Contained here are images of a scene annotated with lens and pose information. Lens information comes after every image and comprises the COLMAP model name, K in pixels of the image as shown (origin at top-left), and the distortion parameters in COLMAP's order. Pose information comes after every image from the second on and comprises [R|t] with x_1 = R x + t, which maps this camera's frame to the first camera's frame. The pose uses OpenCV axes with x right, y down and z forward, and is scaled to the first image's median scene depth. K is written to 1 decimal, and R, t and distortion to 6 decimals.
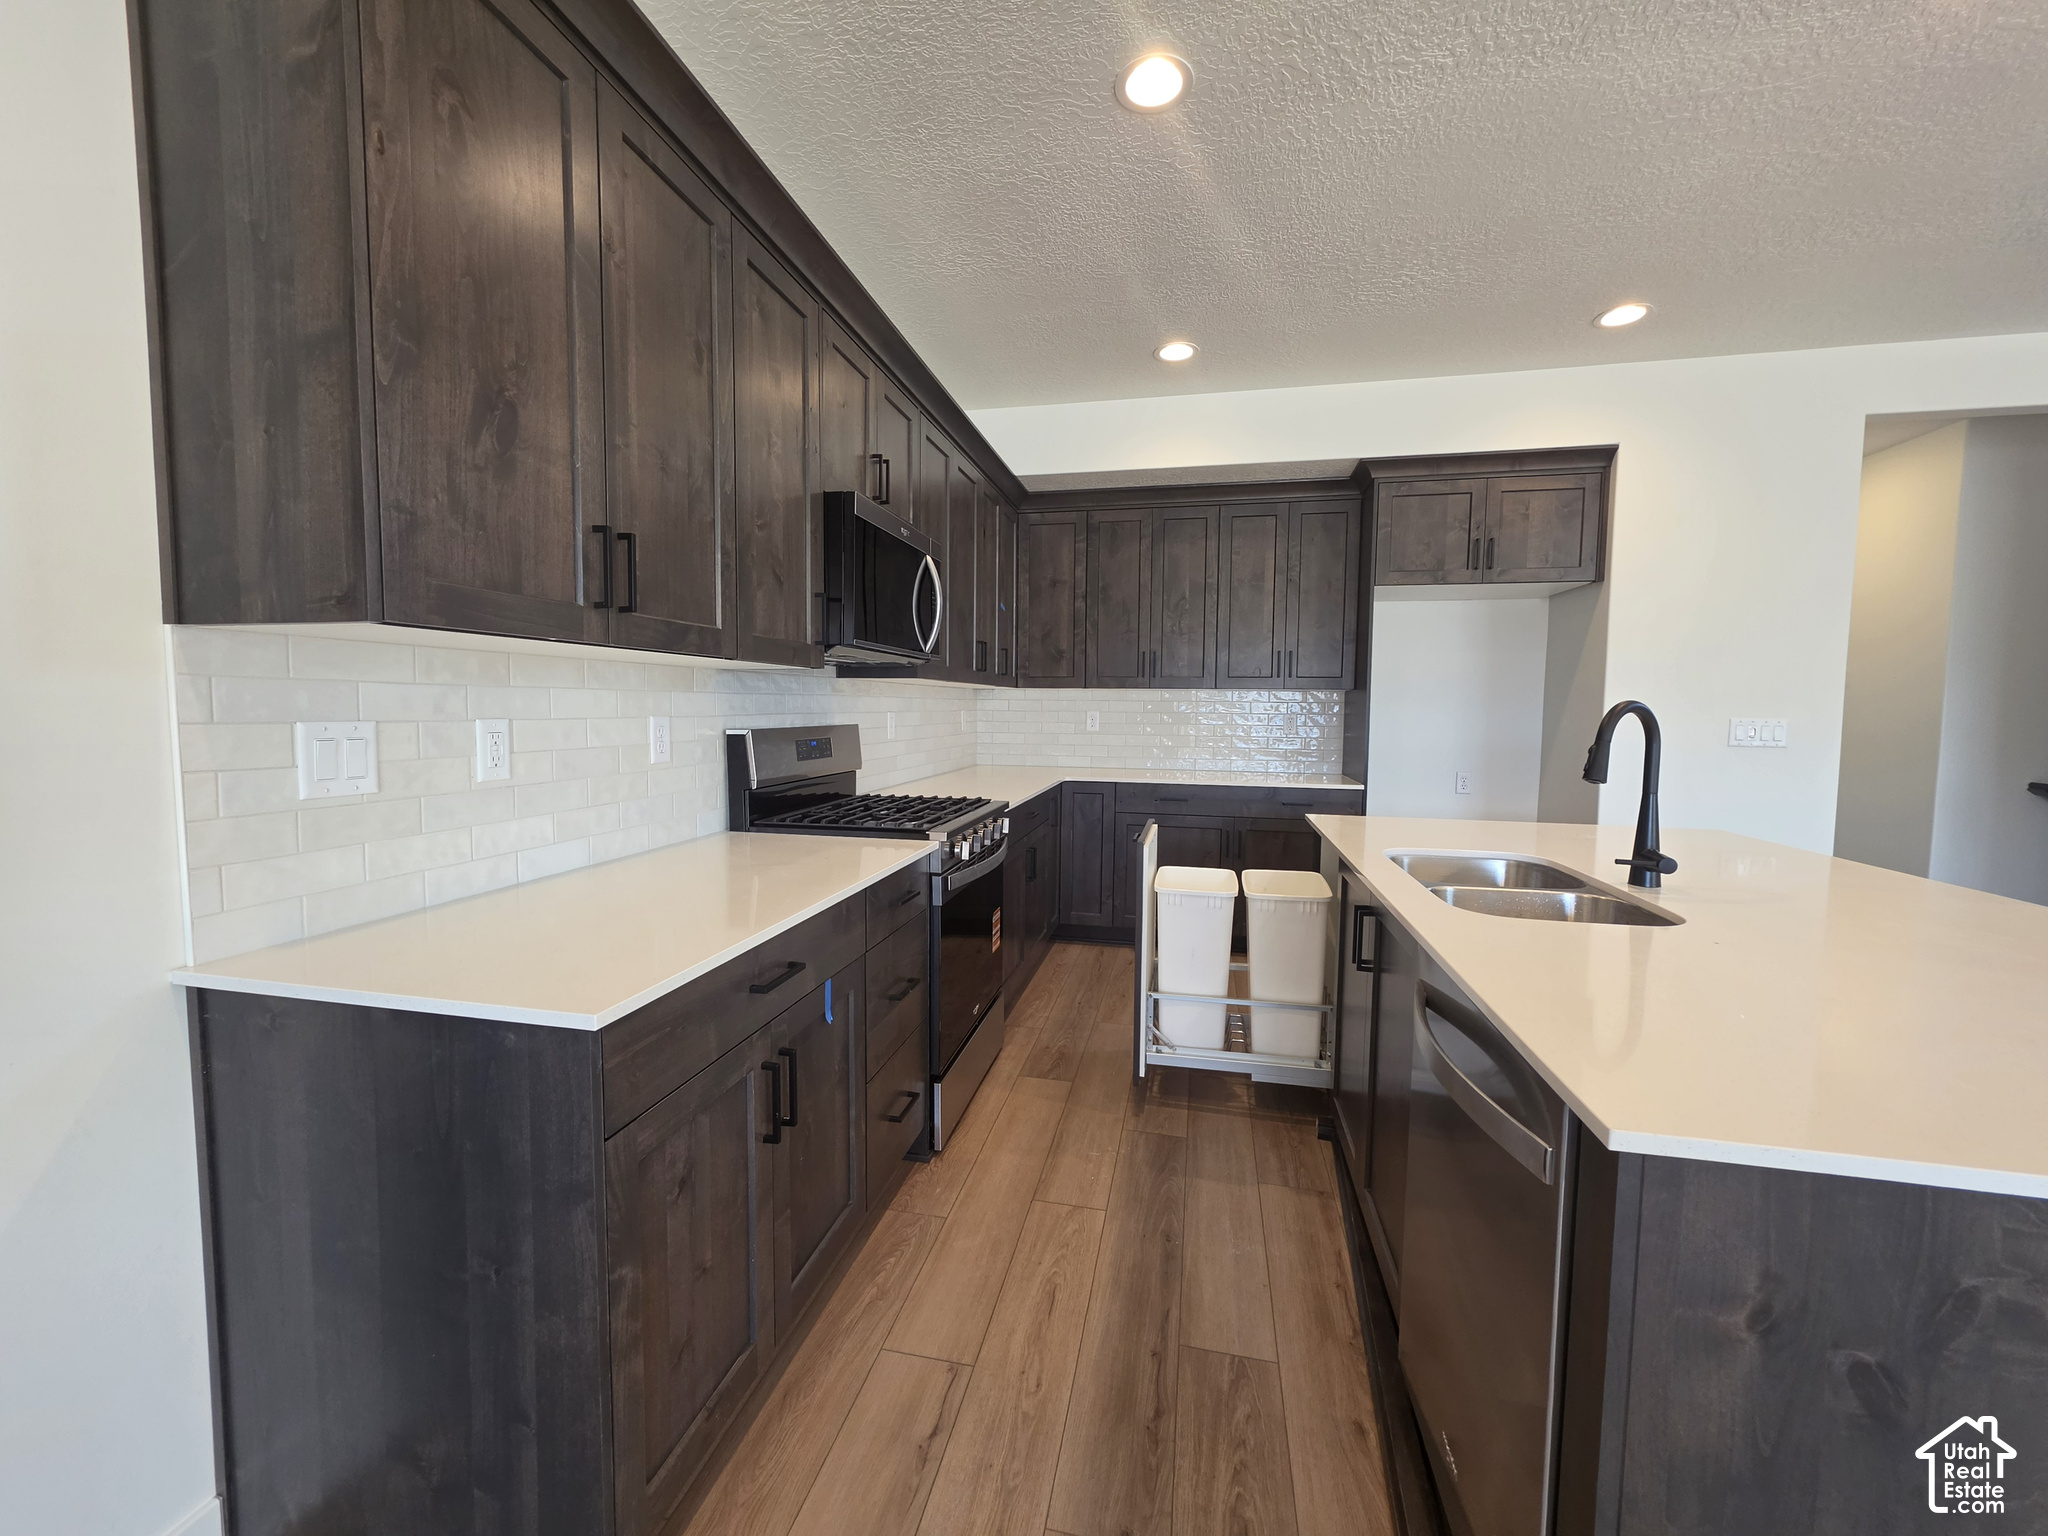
lens RADIAL K [[820.3, 0, 1018.8], [0, 820.3, 758.6], [0, 0, 1]] dist [-0.003868, 0.000827]
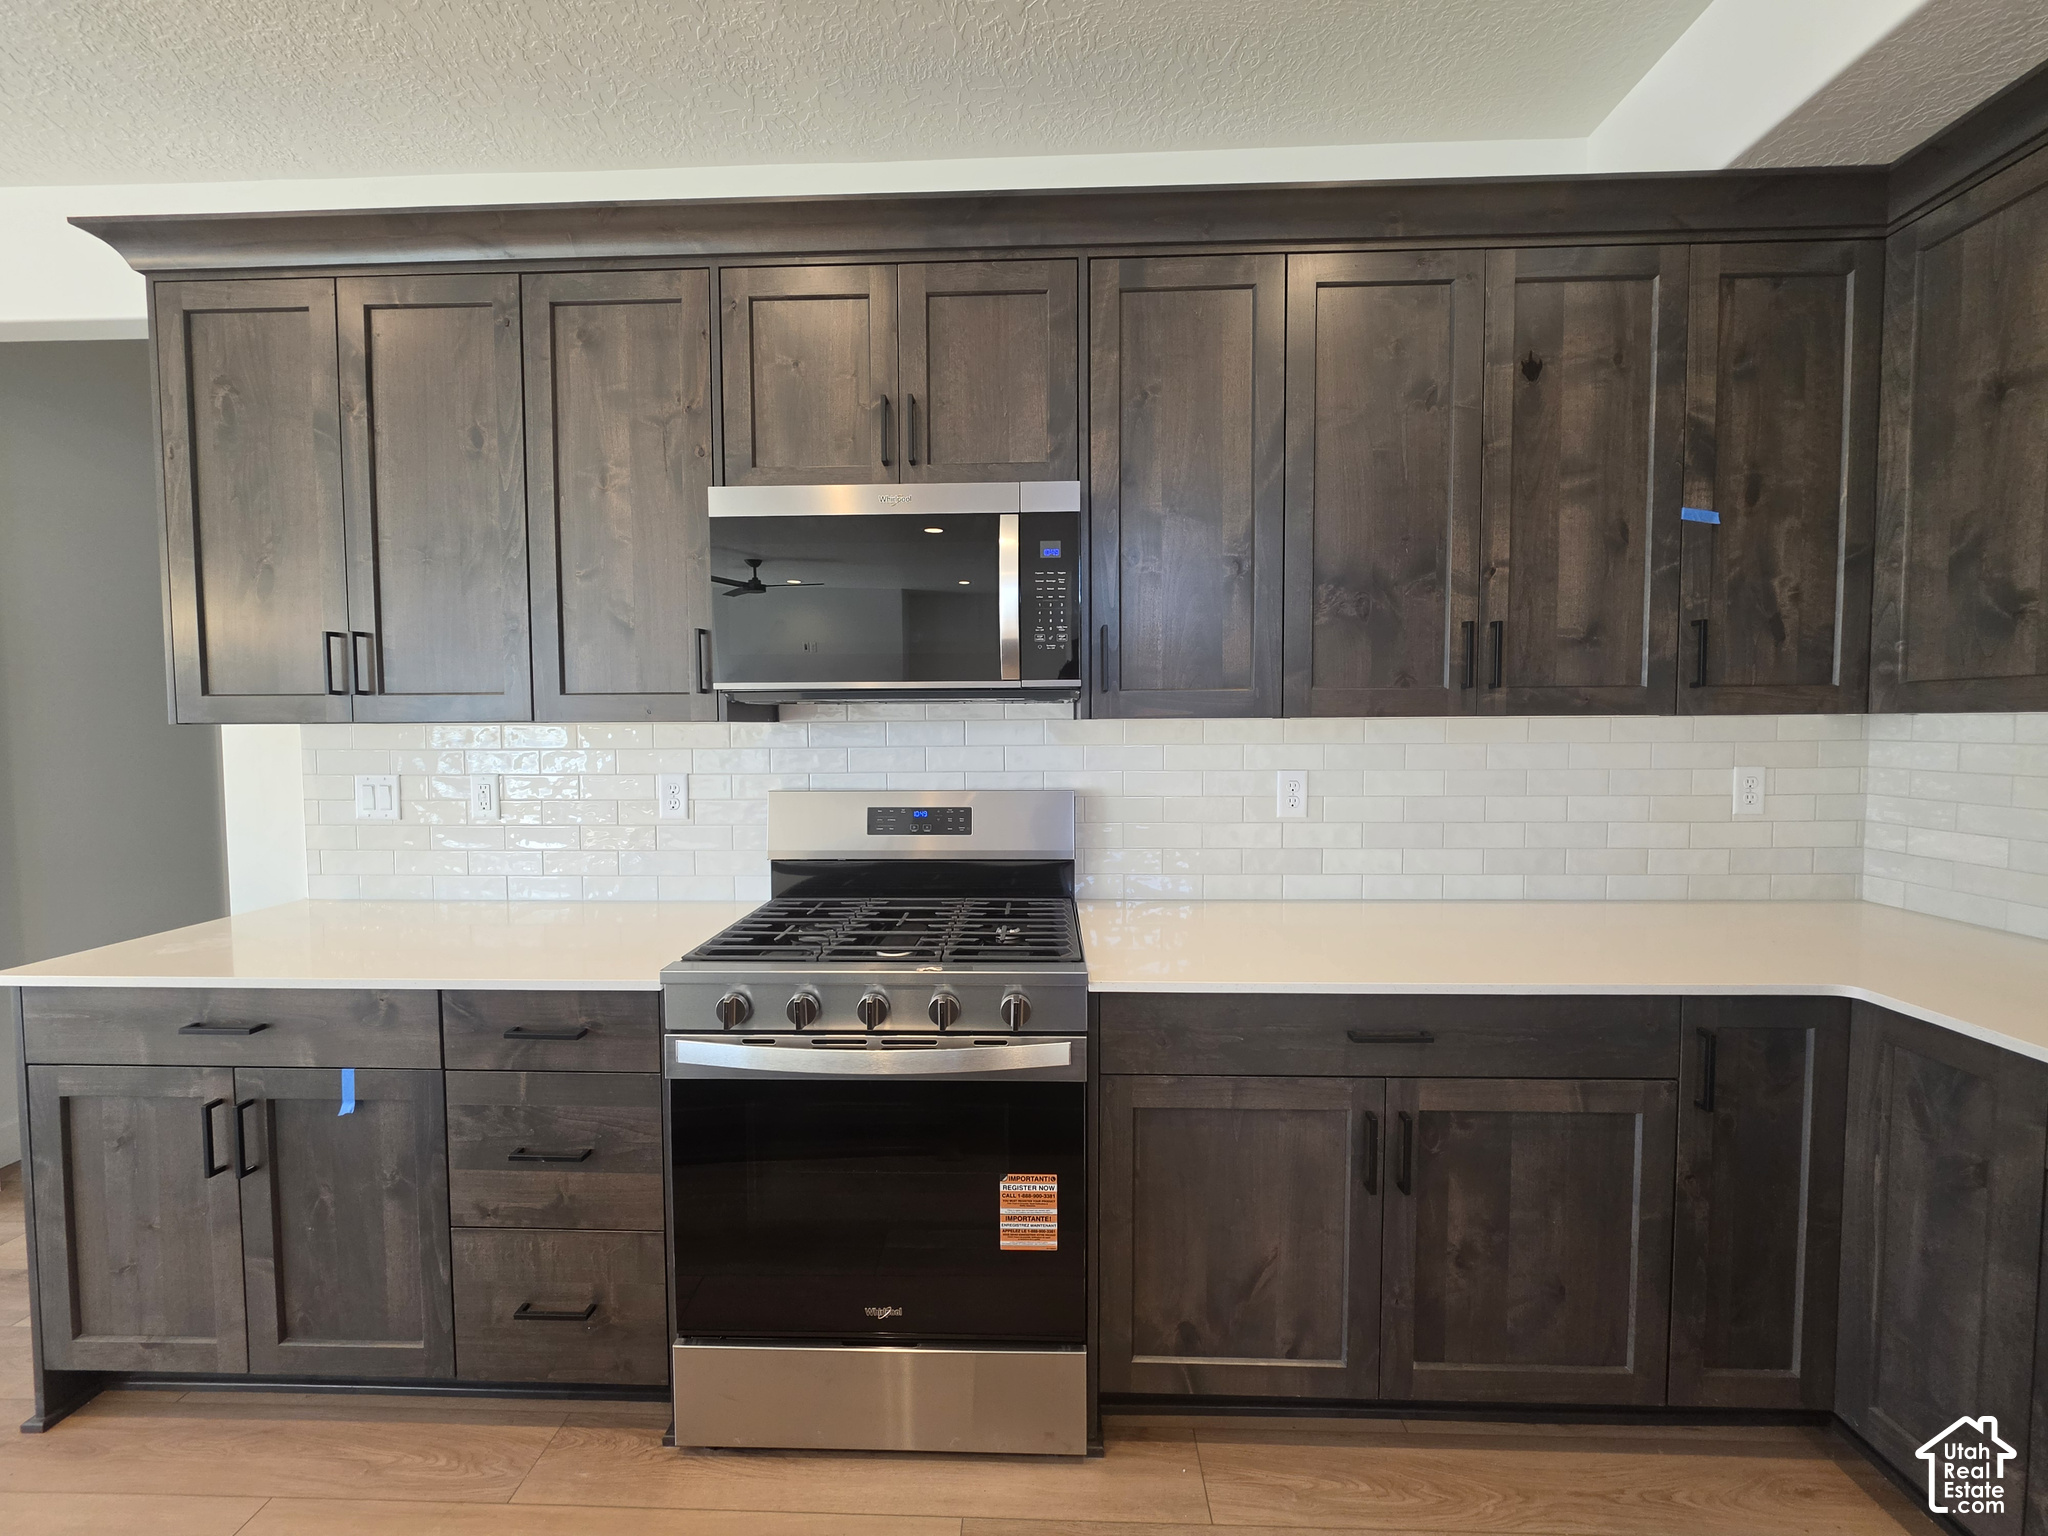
lens RADIAL K [[820.3, 0, 1018.8], [0, 820.3, 758.6], [0, 0, 1]] dist [-0.003868, 0.000827]
pose [[0.182037, 0.036101, -0.982629, 0.355757], [-0.055500, 0.998110, 0.026388, -0.066516], [0.981724, 0.049732, 0.183696, 0.682047]]
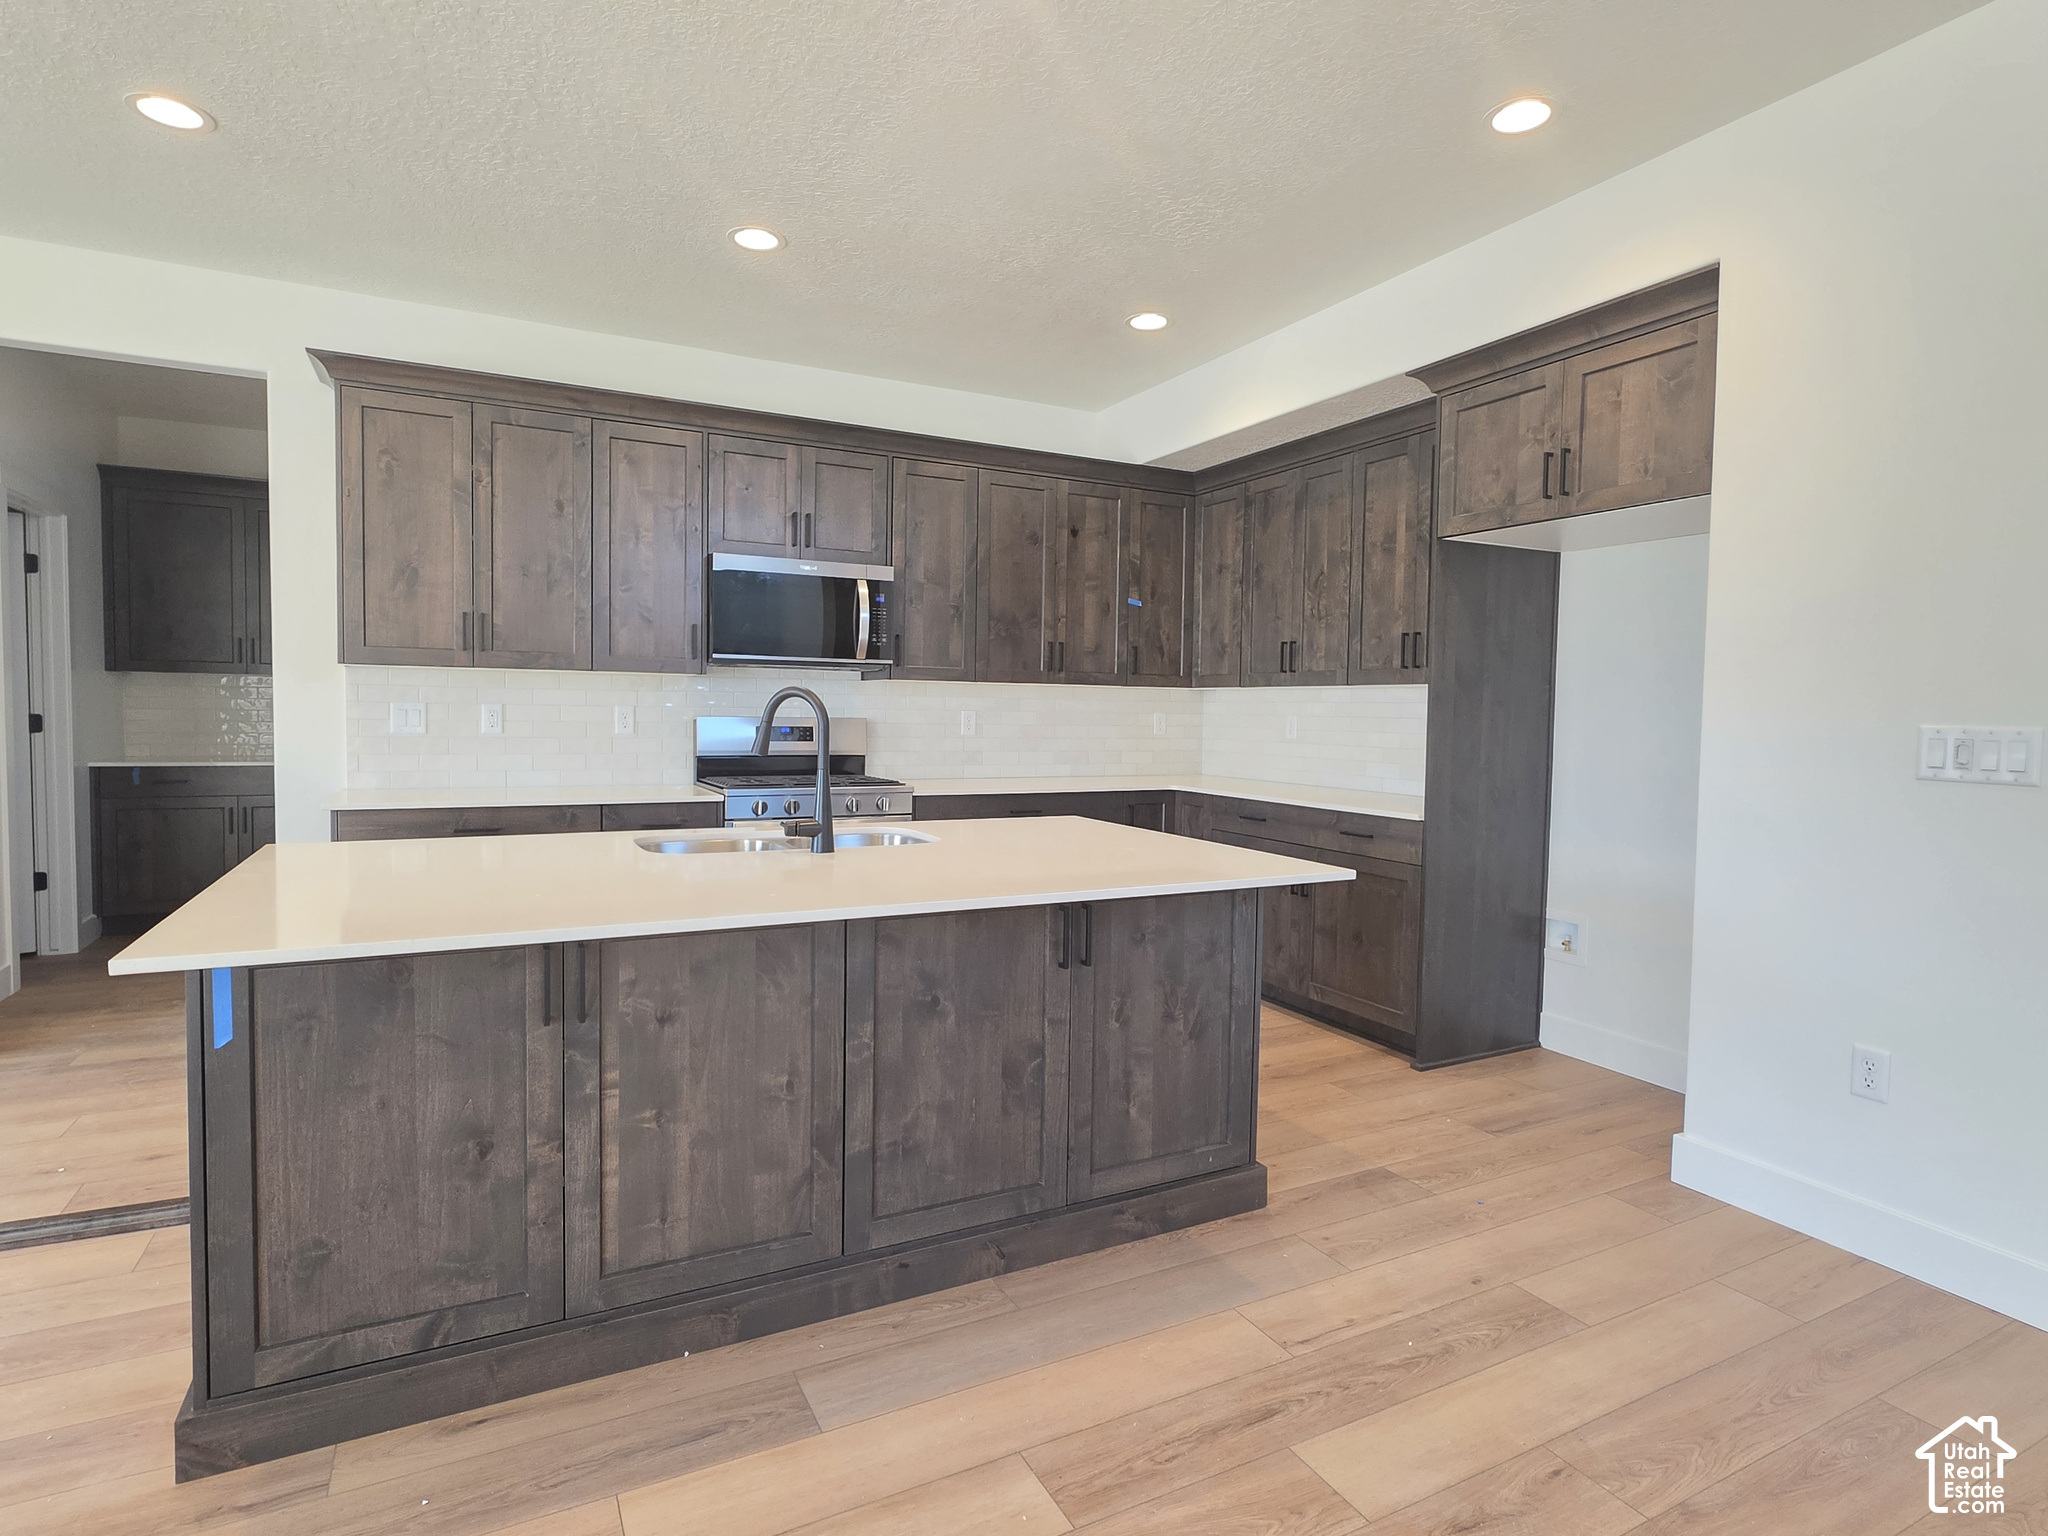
lens RADIAL K [[1058.2, 0, 1021.8], [0, 1058.2, 779.5], [0, 0, 1]] dist [-0.018535, -0.000319]
pose [[0.637368, 0.054118, -0.768656, 0.956526], [-0.061392, 0.997926, 0.019354, 0.004520], [0.768110, 0.034853, 0.639369, 0.138331]]
